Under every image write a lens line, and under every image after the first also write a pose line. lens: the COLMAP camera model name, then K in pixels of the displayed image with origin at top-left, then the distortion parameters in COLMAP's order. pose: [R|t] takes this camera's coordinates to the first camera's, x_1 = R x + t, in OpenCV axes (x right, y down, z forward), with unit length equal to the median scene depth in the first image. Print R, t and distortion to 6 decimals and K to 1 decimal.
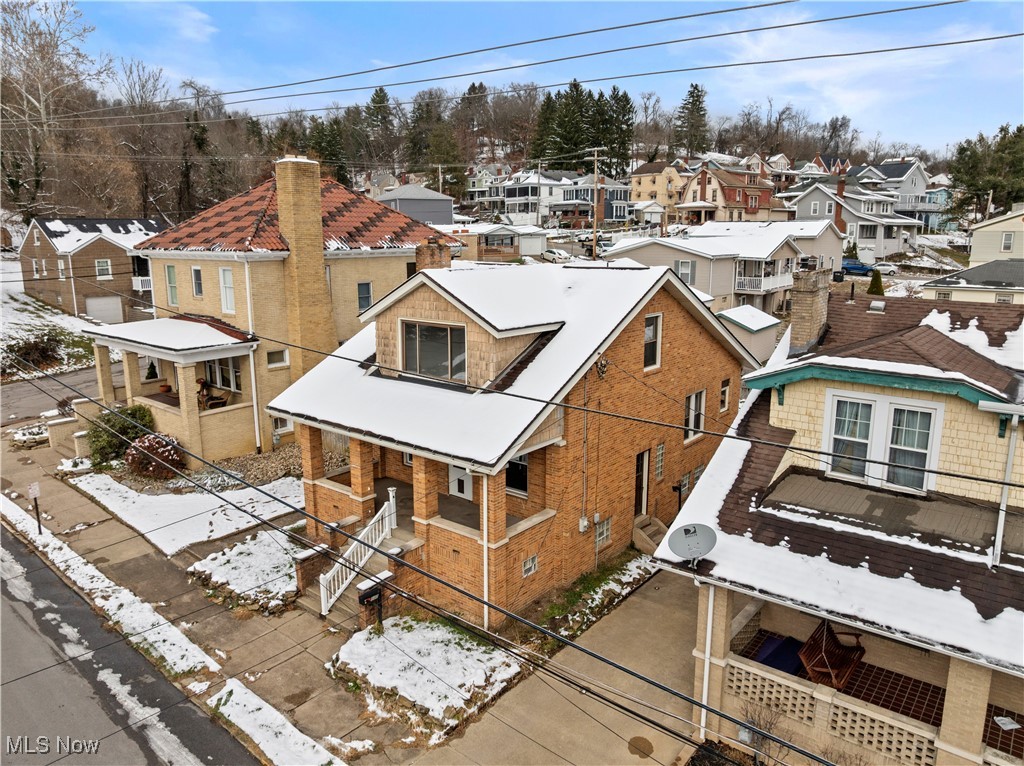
lens RADIAL K [[725.0, 0, 514.8], [0, 725.0, 371.2], [0, 0, 1]] dist [-0.043524, 0.007938]
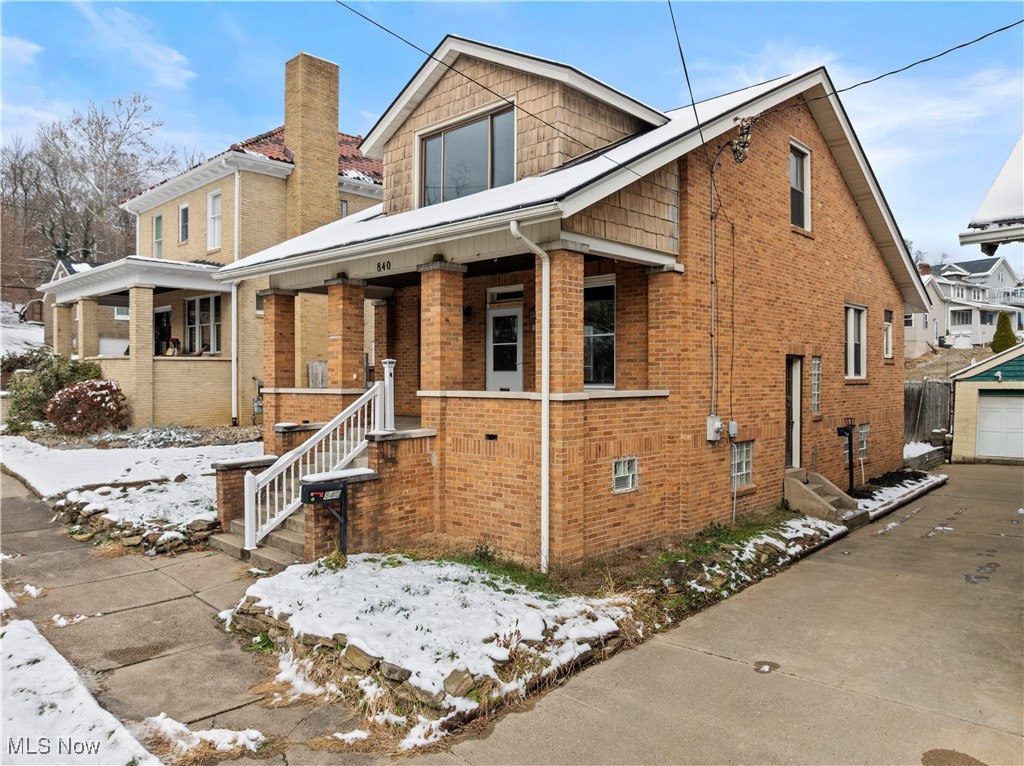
lens RADIAL K [[725.0, 0, 514.8], [0, 725.0, 371.2], [0, 0, 1]] dist [-0.043524, 0.007938]
pose [[0.997132, 0.000761, -0.075675, -0.022305], [-0.015574, 0.980610, -0.195351, 0.319146], [0.074059, 0.195969, 0.977809, 0.469839]]
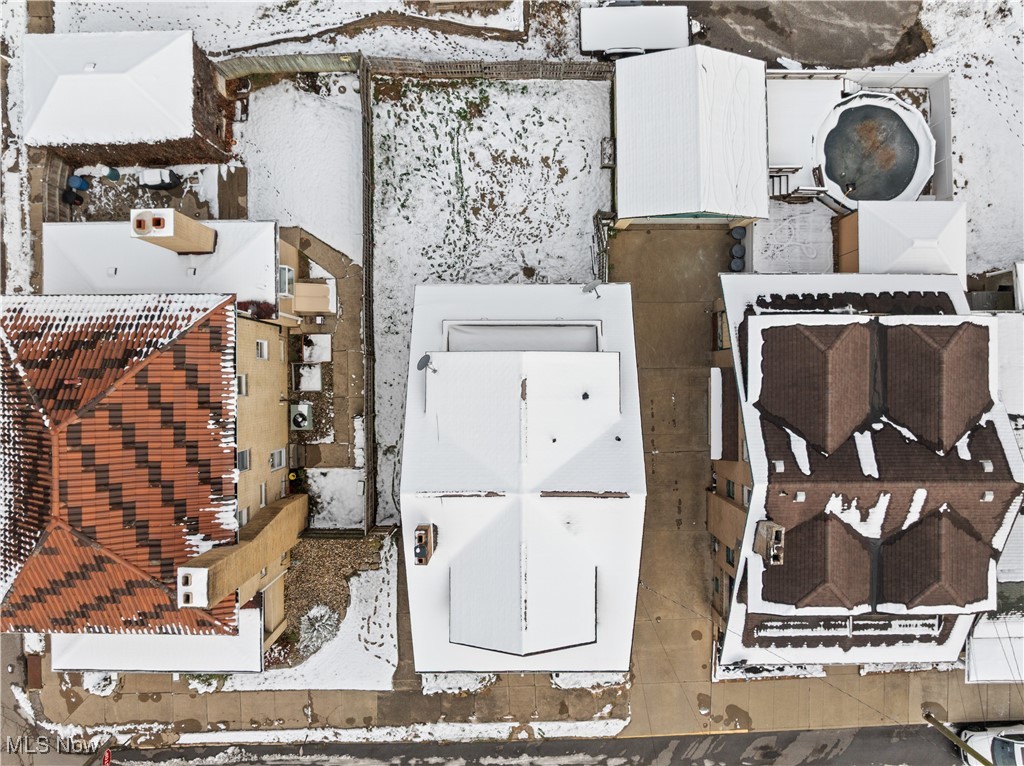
lens RADIAL K [[743.7, 0, 516.8], [0, 743.7, 380.2], [0, 0, 1]] dist [-0.046099, 0.001736]
pose [[0.776189, -0.630498, -0.001677, 0.202411], [0.120940, 0.146273, 0.981824, -1.706920], [-0.618793, -0.762283, 0.189788, 1.255906]]
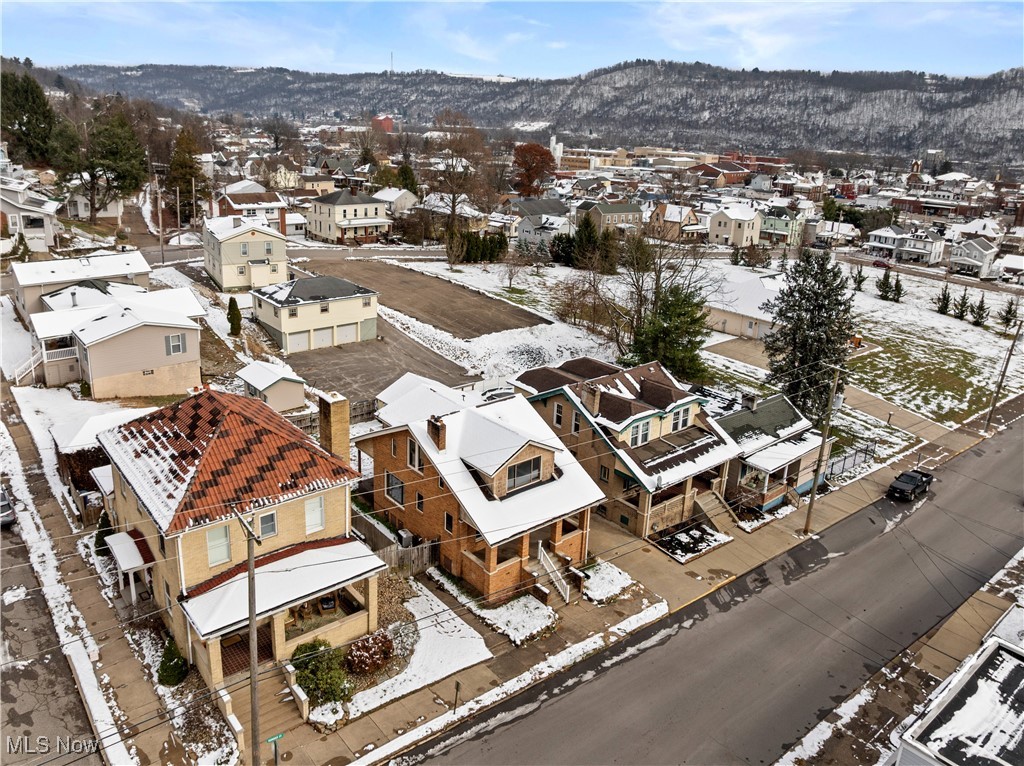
lens RADIAL K [[750.7, 0, 492.8], [0, 750.7, 335.0], [0, 0, 1]] dist [-0.031627, 0.004761]
pose [[0.207924, -0.267844, 0.940759, -2.316622], [0.151932, 0.958949, 0.239444, -1.059063], [-0.966273, 0.093145, 0.240082, 0.618730]]
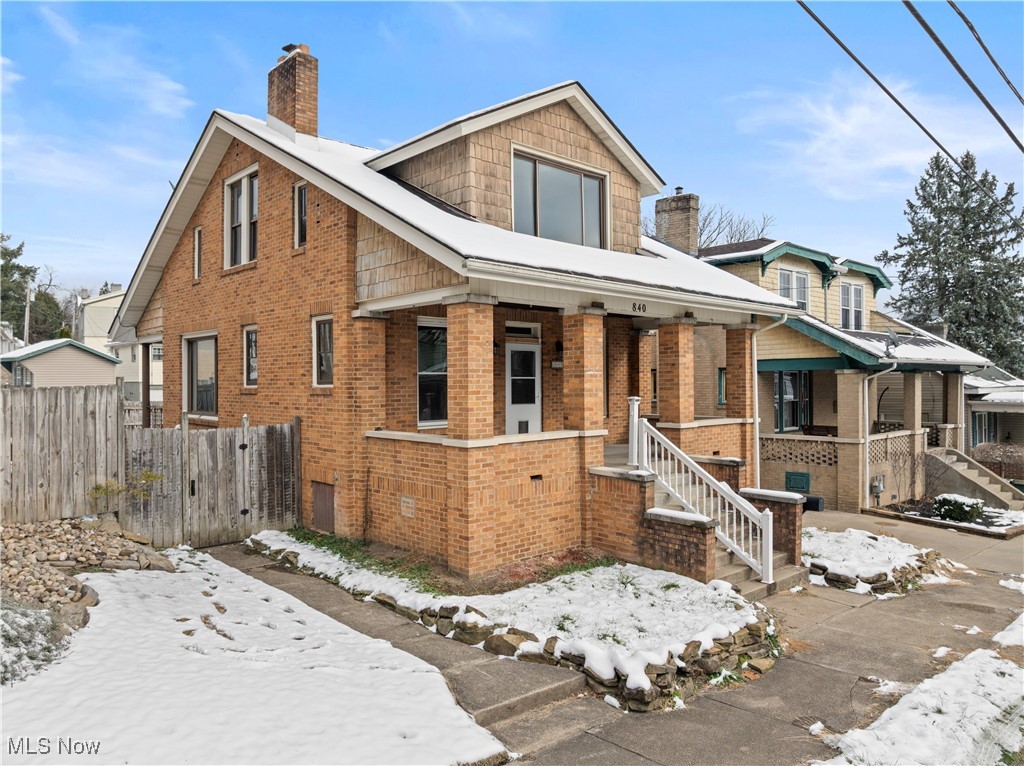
lens RADIAL K [[725.0, 0, 514.8], [0, 725.0, 371.2], [0, 0, 1]] dist [-0.043524, 0.007938]
pose [[0.135685, 0.014916, 0.990640, -0.894587], [0.190614, 0.980814, -0.040876, 0.161802], [-0.972243, 0.194376, 0.130239, 1.129668]]
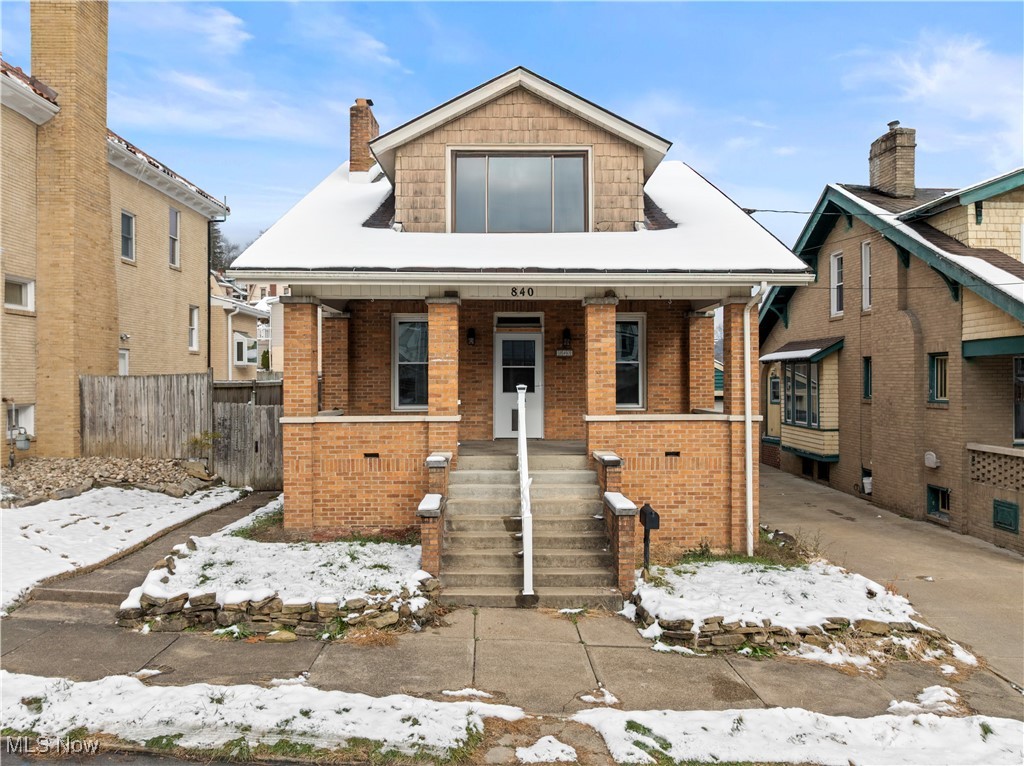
lens RADIAL K [[725.0, 0, 514.8], [0, 725.0, 371.2], [0, 0, 1]] dist [-0.043524, 0.007938]
pose [[0.767441, 0.006256, 0.641089, -0.622754], [0.121185, 0.980511, -0.154637, 0.269525], [-0.629562, 0.196365, 0.751727, 0.612236]]
